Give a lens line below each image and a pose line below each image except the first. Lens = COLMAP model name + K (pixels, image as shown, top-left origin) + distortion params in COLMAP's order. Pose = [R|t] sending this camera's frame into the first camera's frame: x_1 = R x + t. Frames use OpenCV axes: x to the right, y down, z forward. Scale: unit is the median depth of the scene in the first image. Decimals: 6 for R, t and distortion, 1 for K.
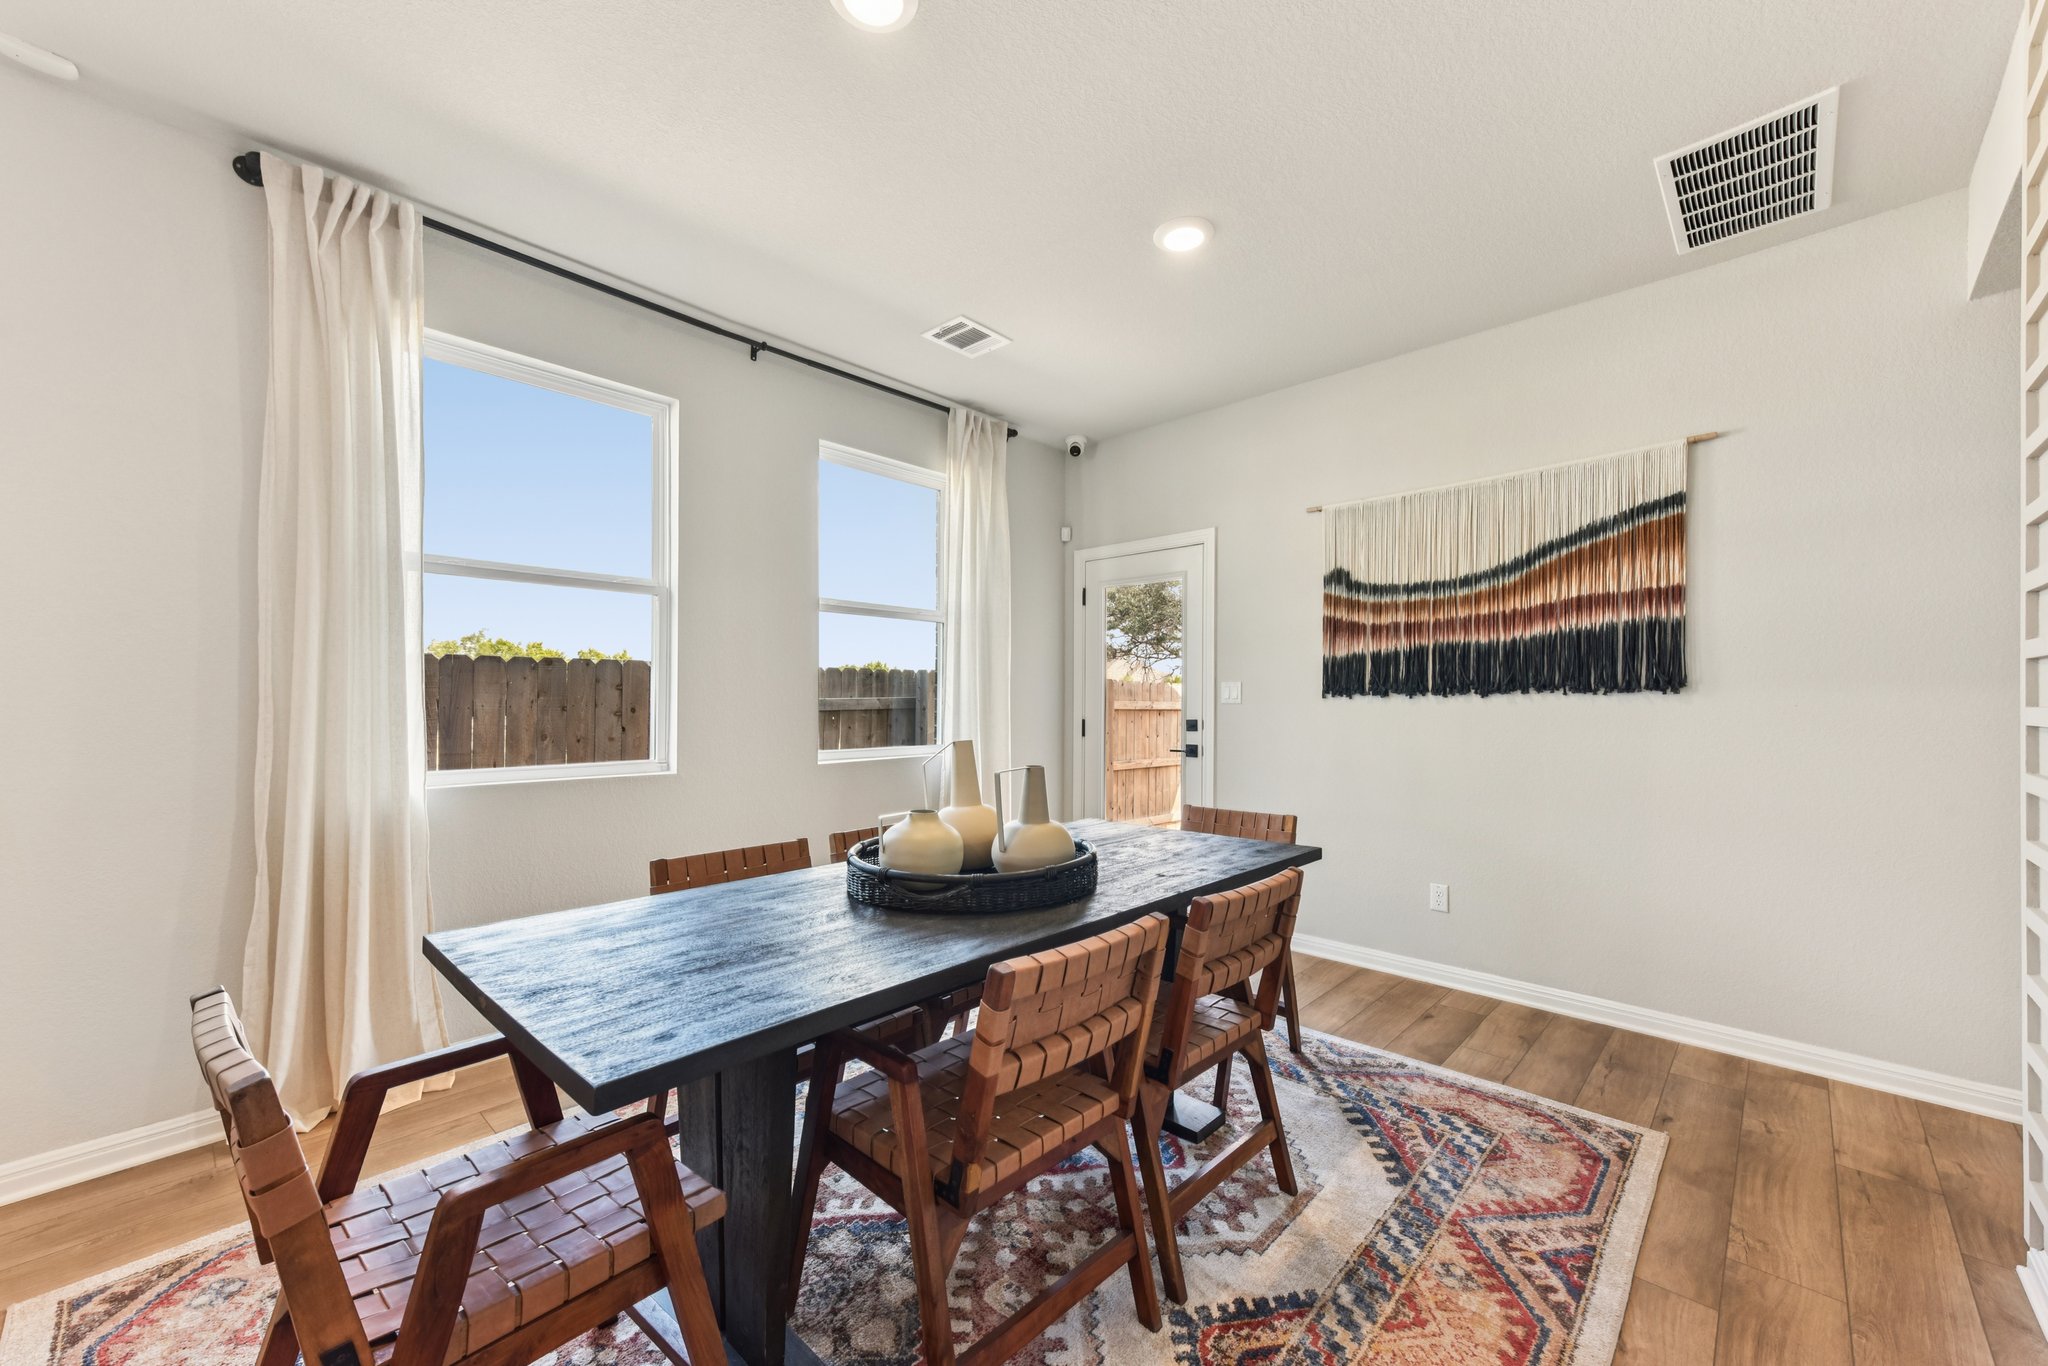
lens RADIAL K [[799.7, 0, 1027.9], [0, 799.7, 690.0], [0, 0, 1]] dist [0.032306, -0.002370]
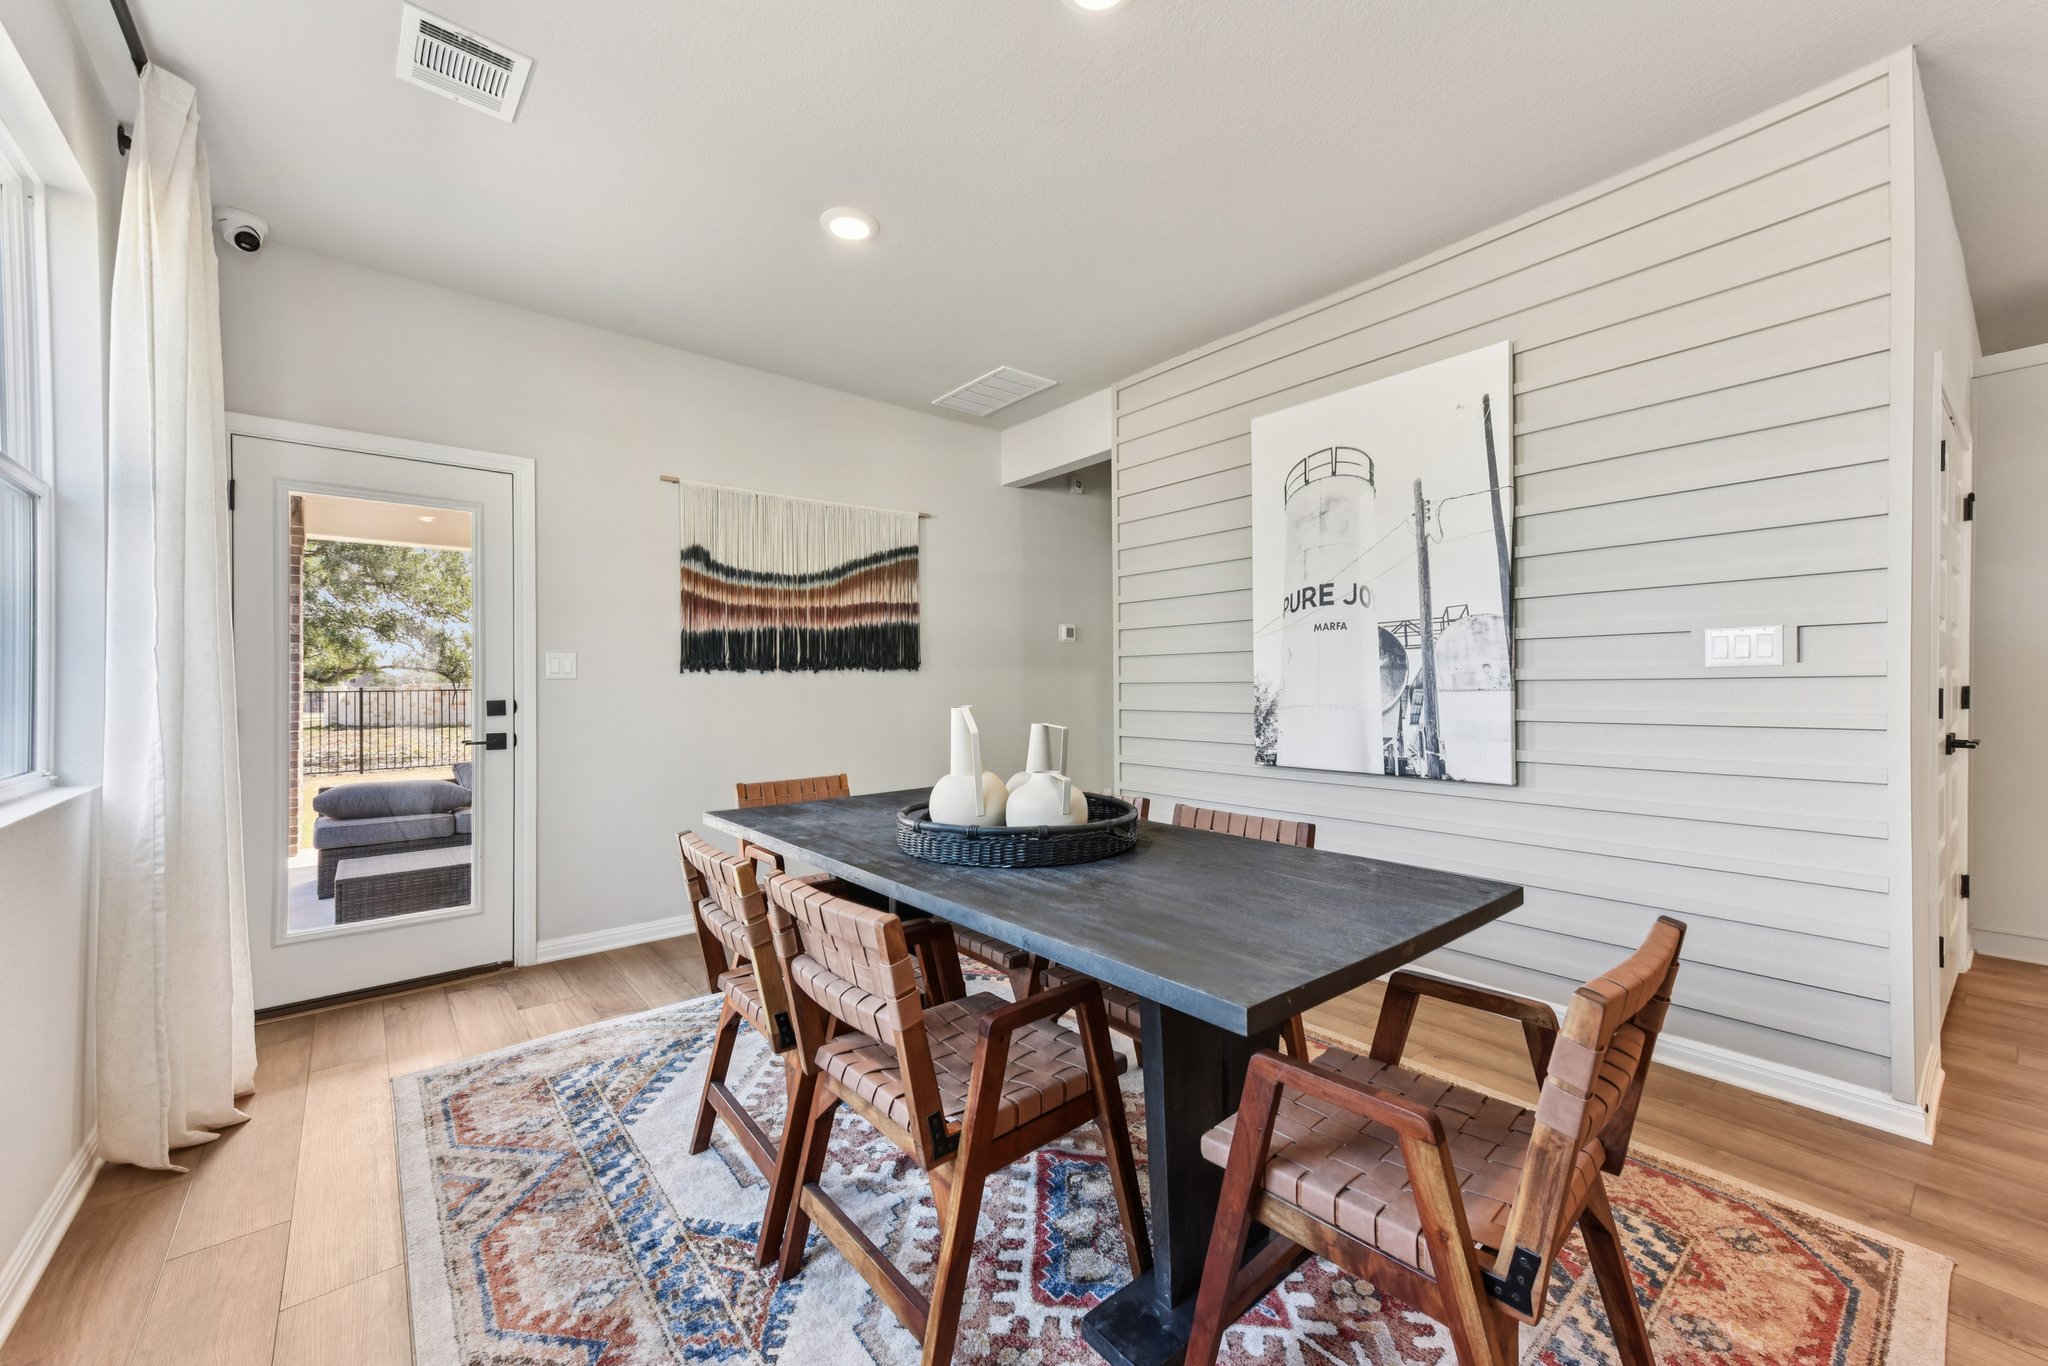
lens RADIAL K [[799.7, 0, 1041.1], [0, 799.7, 673.7], [0, 0, 1]] dist [0.032306, -0.002370]
pose [[0.111836, 0.010664, 0.993669, -0.638777], [-0.004001, 0.999939, -0.010281, 0.021902], [-0.993719, -0.002826, 0.111872, 0.501615]]
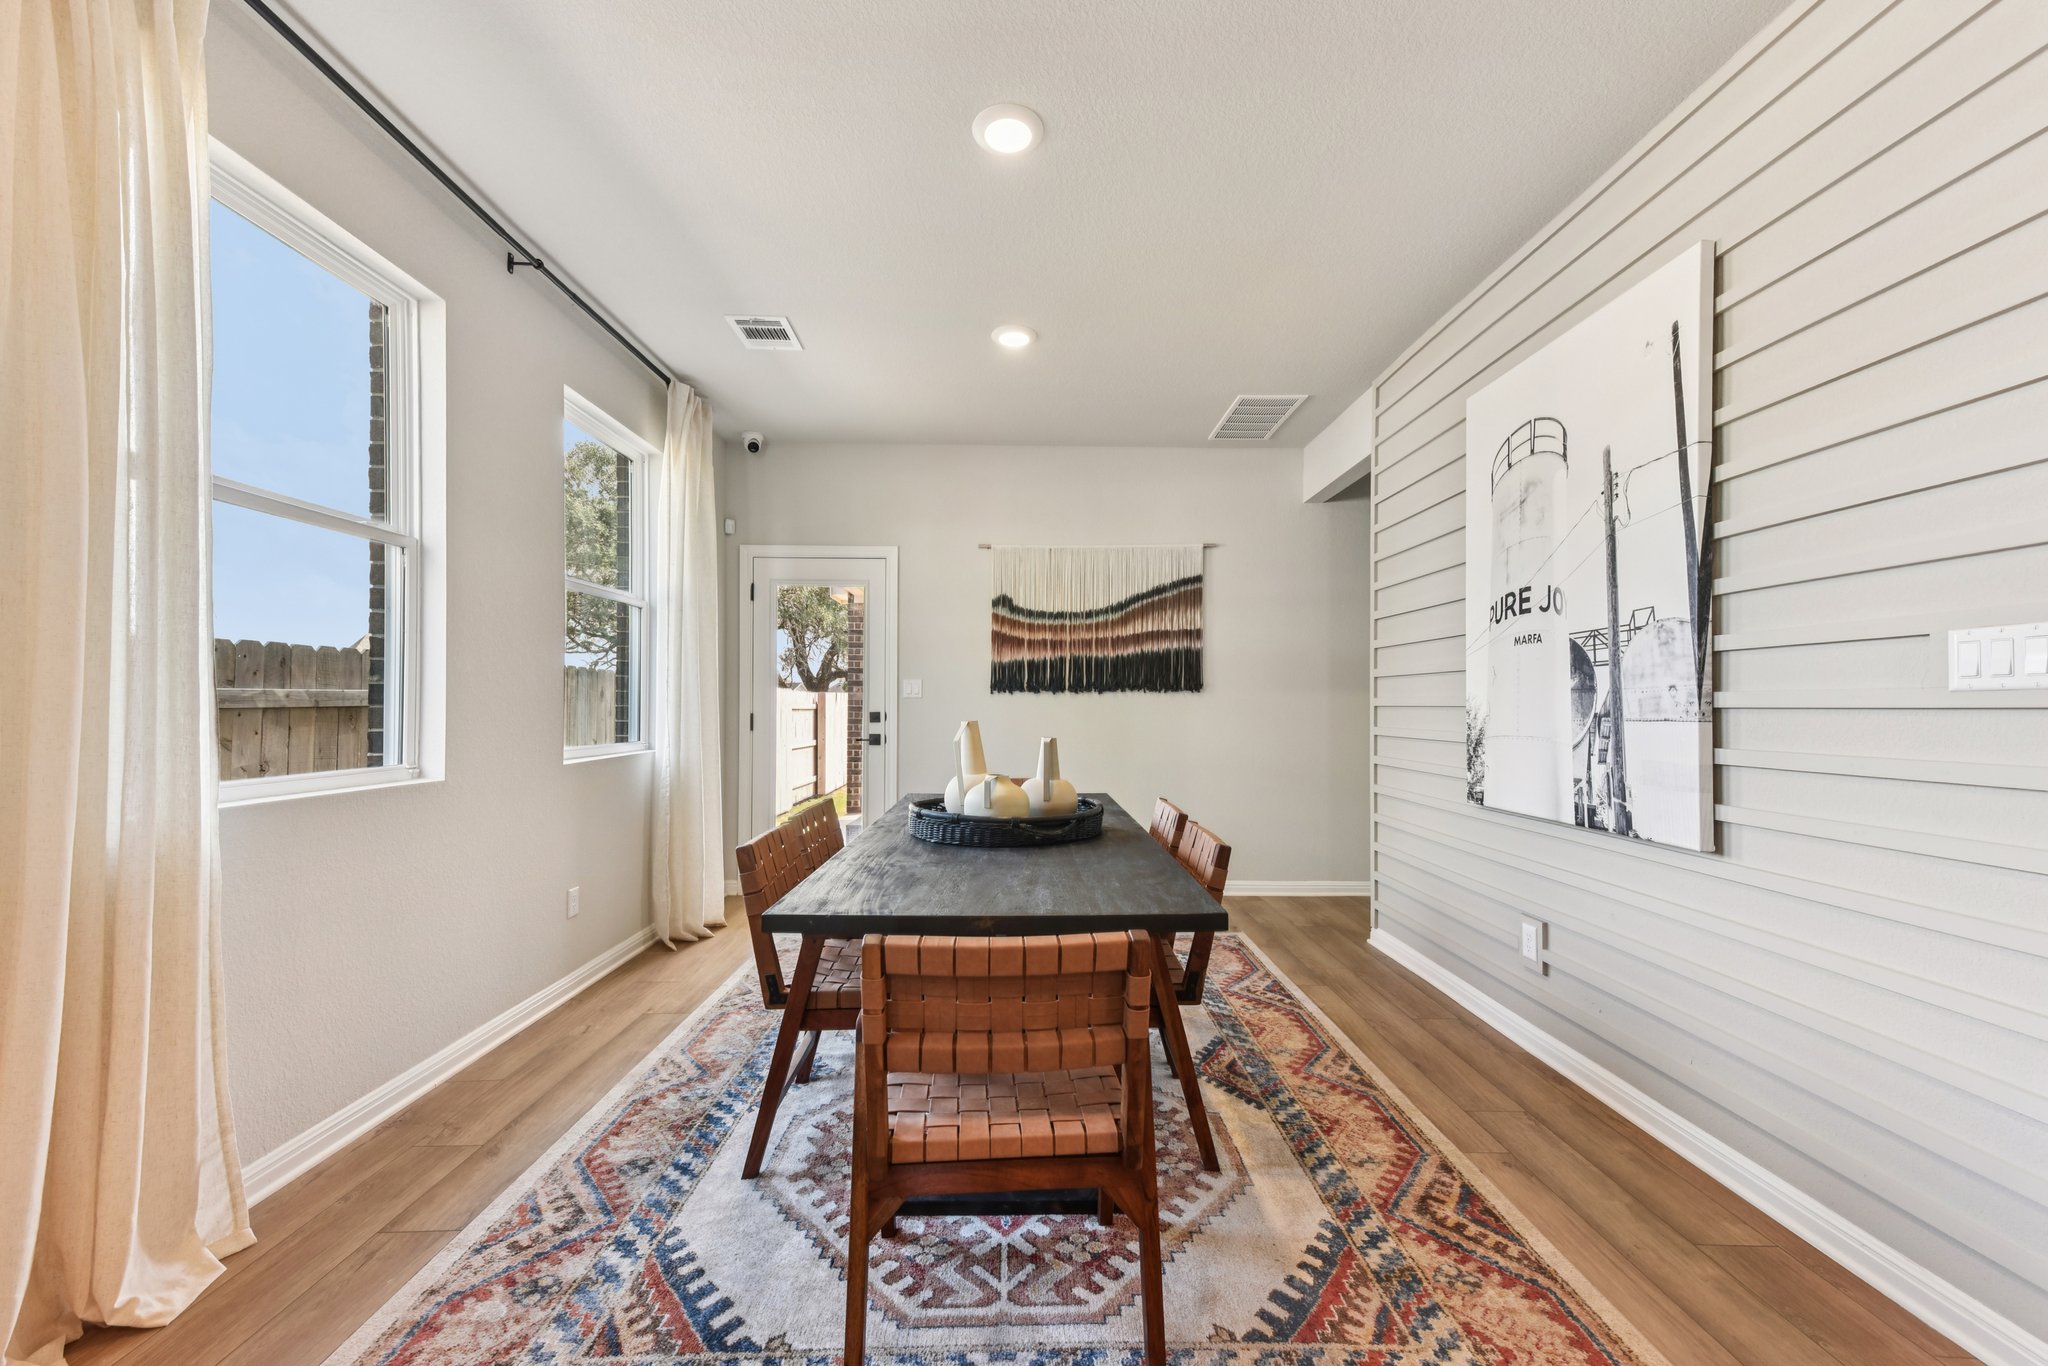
lens RADIAL K [[799.7, 0, 1032.0], [0, 799.7, 693.2], [0, 0, 1]] dist [0.032306, -0.002370]
pose [[0.714658, 0.012244, 0.699367, -0.546929], [-0.012339, 0.999912, -0.004896, 0.016593], [-0.699365, -0.005131, 0.714746, 0.035718]]
